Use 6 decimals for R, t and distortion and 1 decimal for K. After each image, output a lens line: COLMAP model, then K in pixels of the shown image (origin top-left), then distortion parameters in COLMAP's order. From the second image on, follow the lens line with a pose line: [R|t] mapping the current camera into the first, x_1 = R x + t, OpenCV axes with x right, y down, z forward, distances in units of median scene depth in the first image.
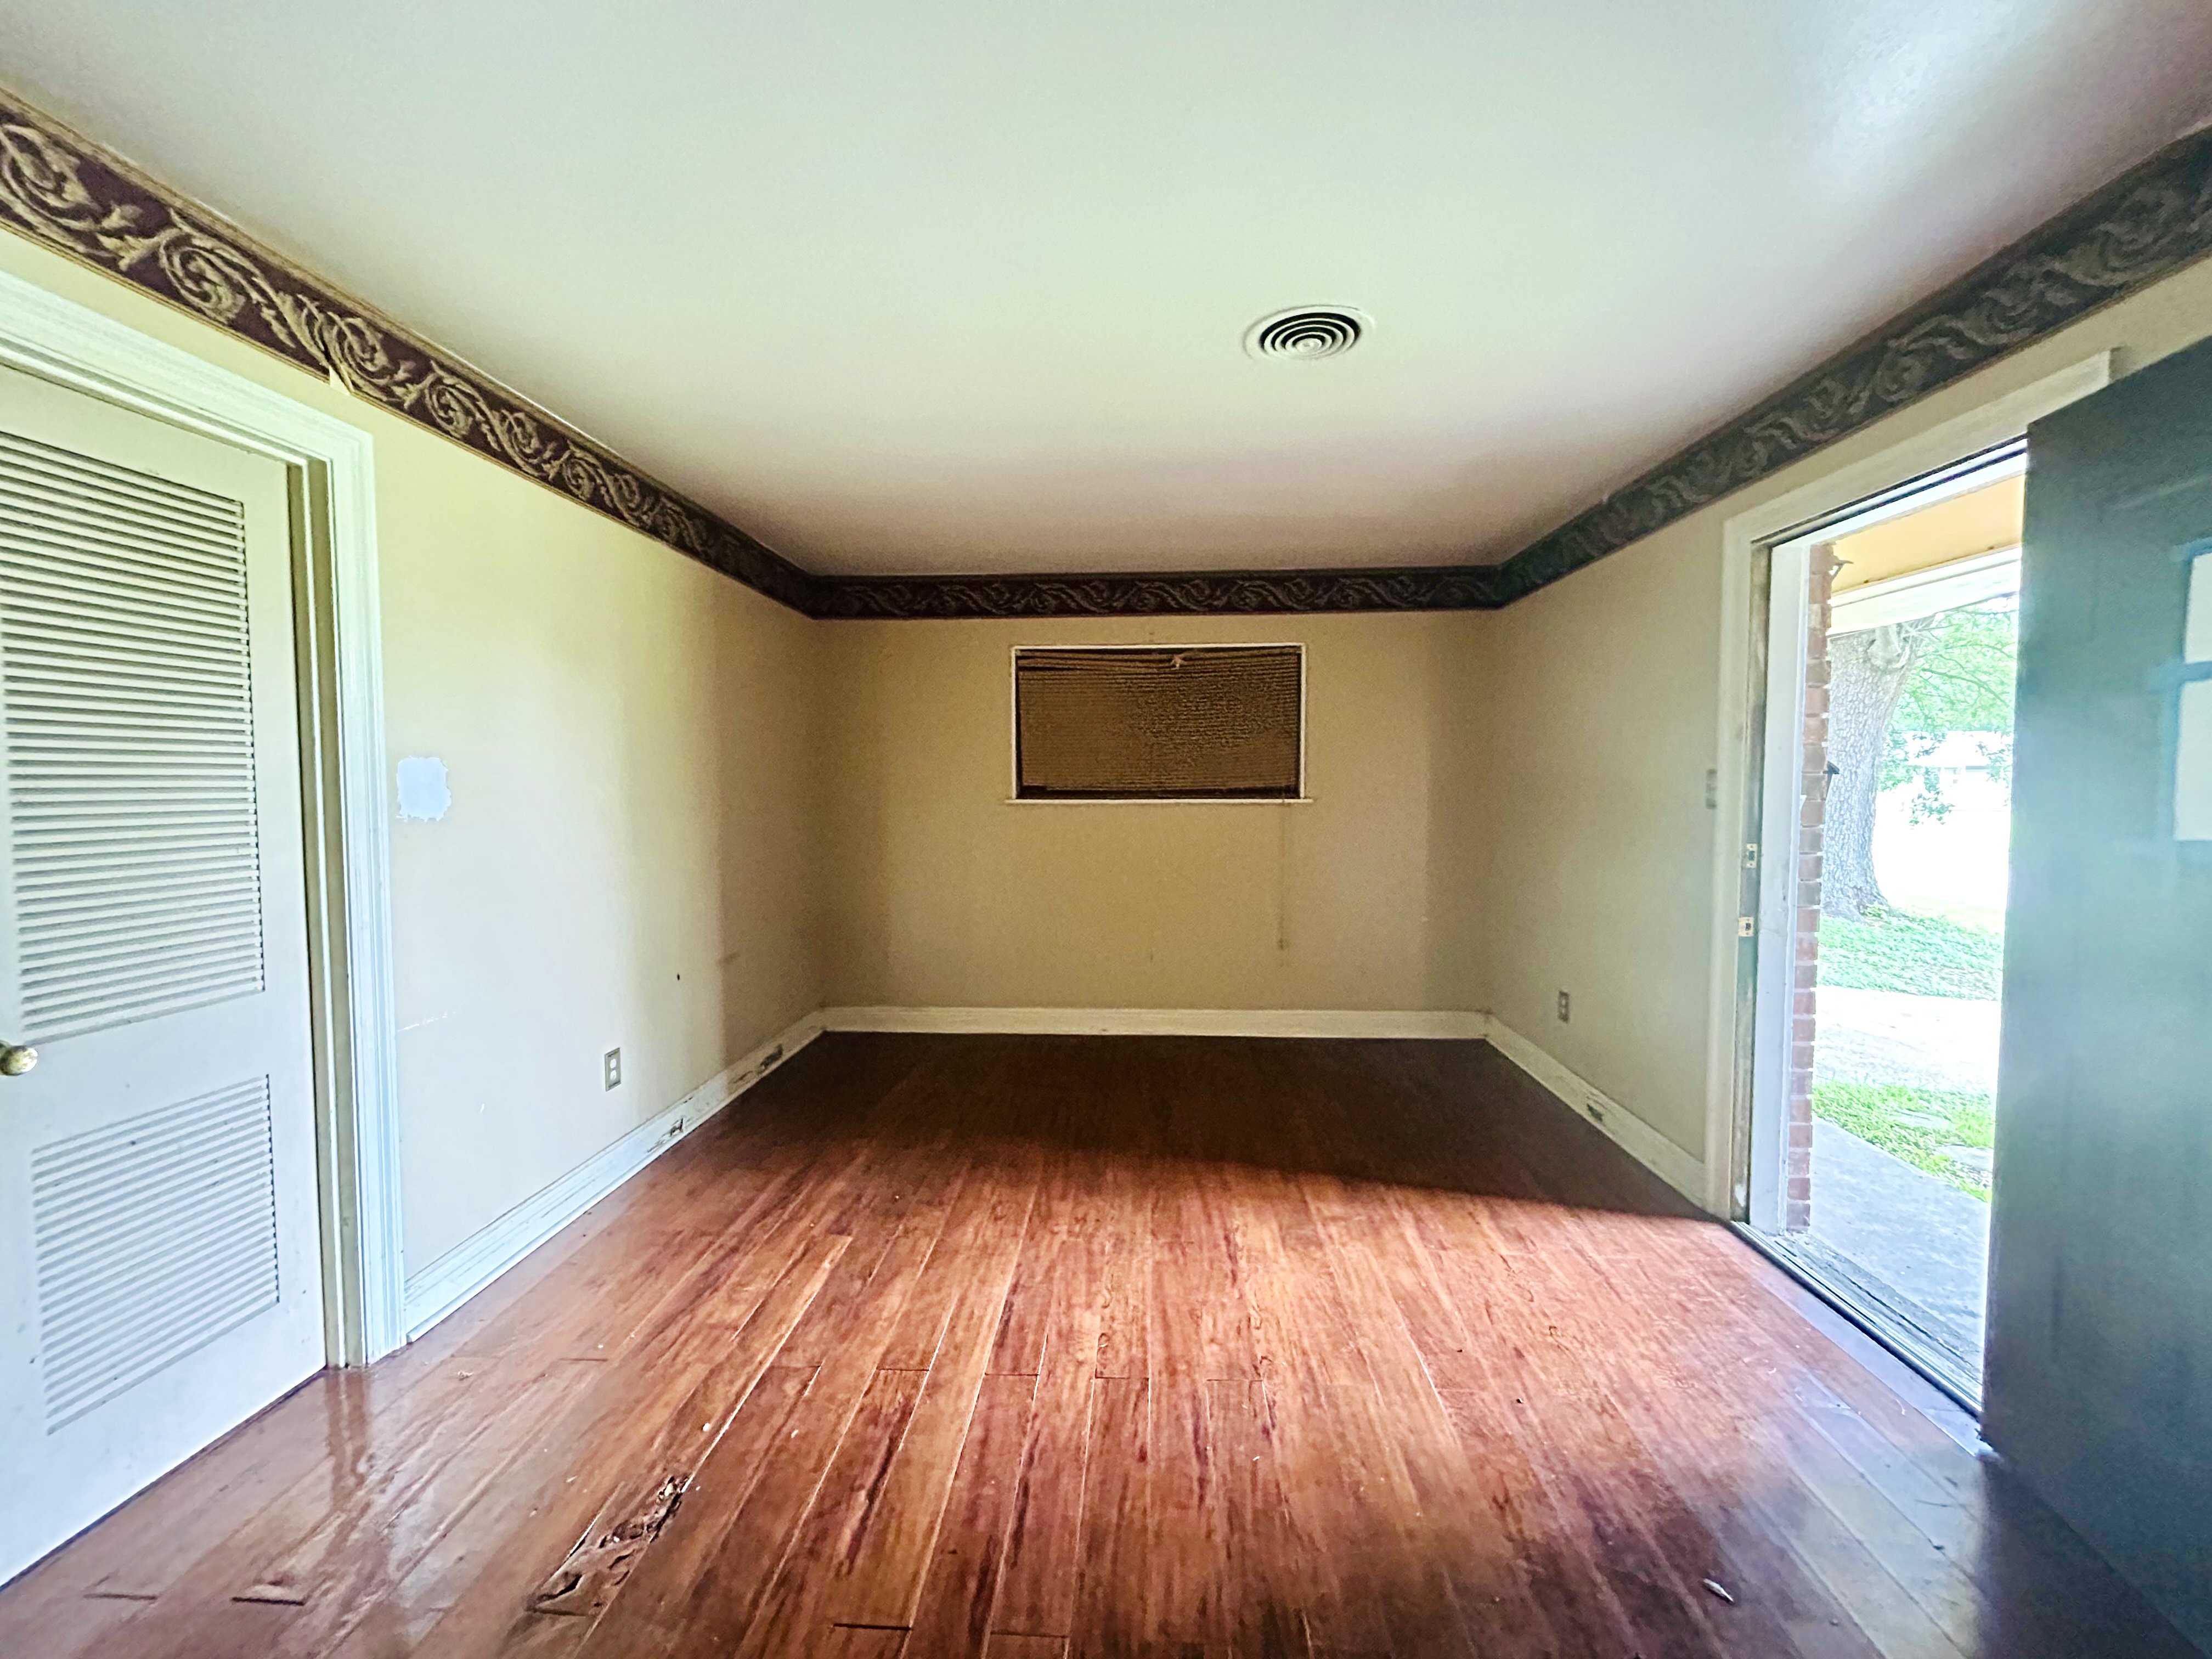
lens RADIAL K [[903.3, 0, 1096.0], [0, 903.3, 830.7], [0, 0, 1]] dist [0.001428, 0.000098]
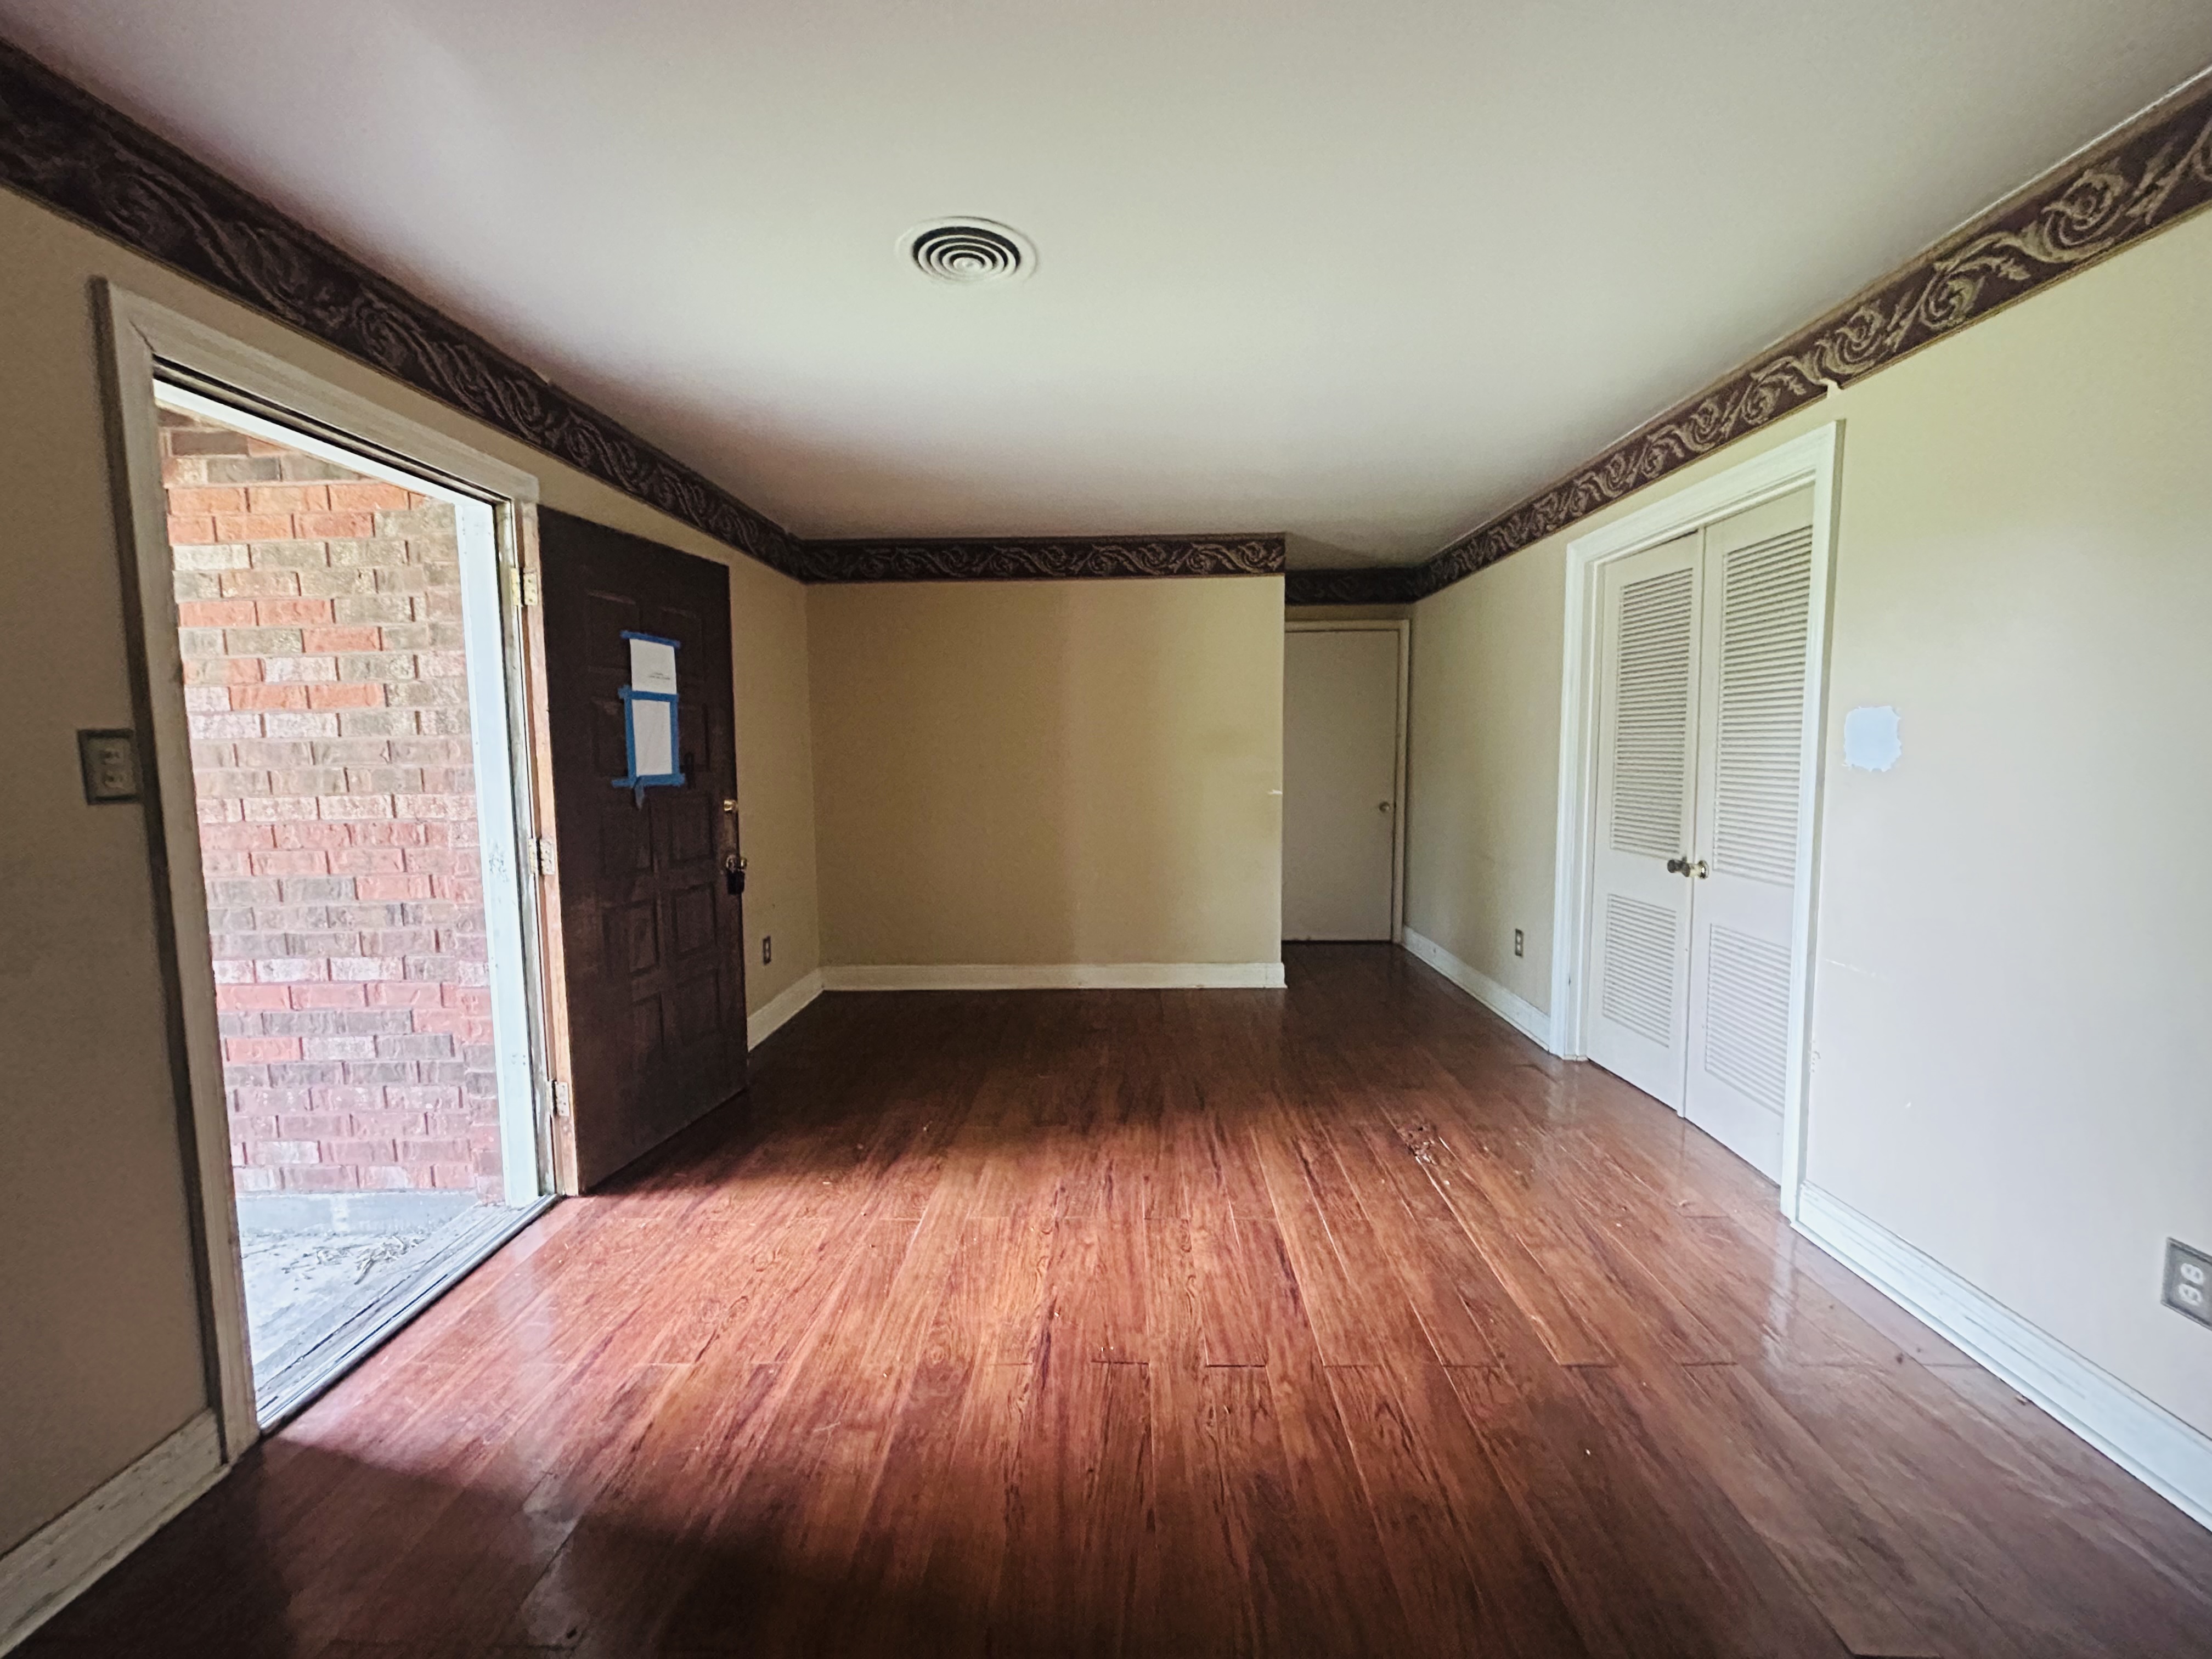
lens RADIAL K [[903.3, 0, 1096.0], [0, 903.3, 830.7], [0, 0, 1]] dist [0.001428, 0.000098]
pose [[-0.999471, 0.016142, -0.028232, 0.143683], [0.011697, 0.988458, 0.151040, -0.109148], [0.030344, 0.150630, -0.988124, 2.025662]]
